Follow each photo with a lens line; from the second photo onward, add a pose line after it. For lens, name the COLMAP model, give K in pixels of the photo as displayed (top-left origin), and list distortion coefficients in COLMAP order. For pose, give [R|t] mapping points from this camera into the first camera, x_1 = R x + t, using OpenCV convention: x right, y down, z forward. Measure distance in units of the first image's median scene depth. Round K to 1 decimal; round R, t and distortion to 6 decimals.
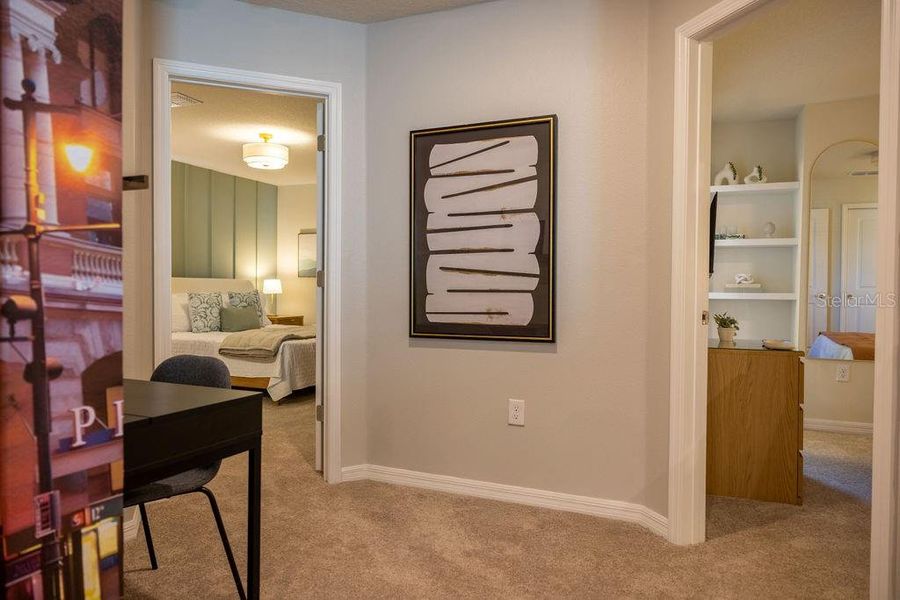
lens RADIAL K [[643.7, 0, 427.6], [0, 643.7, 297.5], [0, 0, 1]] dist [0.005395, 0.004511]
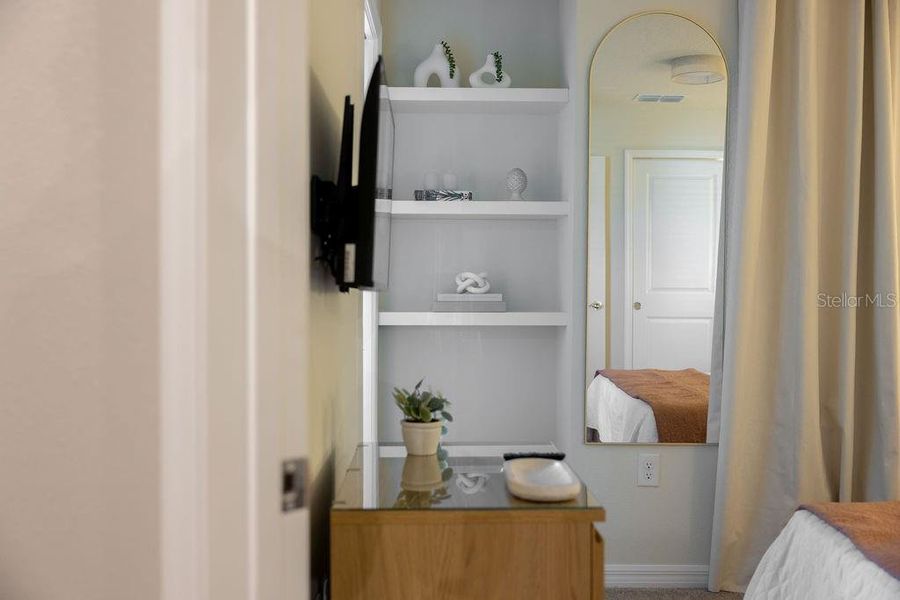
lens RADIAL K [[721.1, 0, 471.5], [0, 721.1, 296.8], [0, 0, 1]] dist [-0.003775, 0.005871]
pose [[0.912703, -0.025281, 0.407841, 0.268394], [0.013602, 0.999411, 0.031511, -0.036061], [-0.408398, -0.023213, 0.912509, 0.503885]]
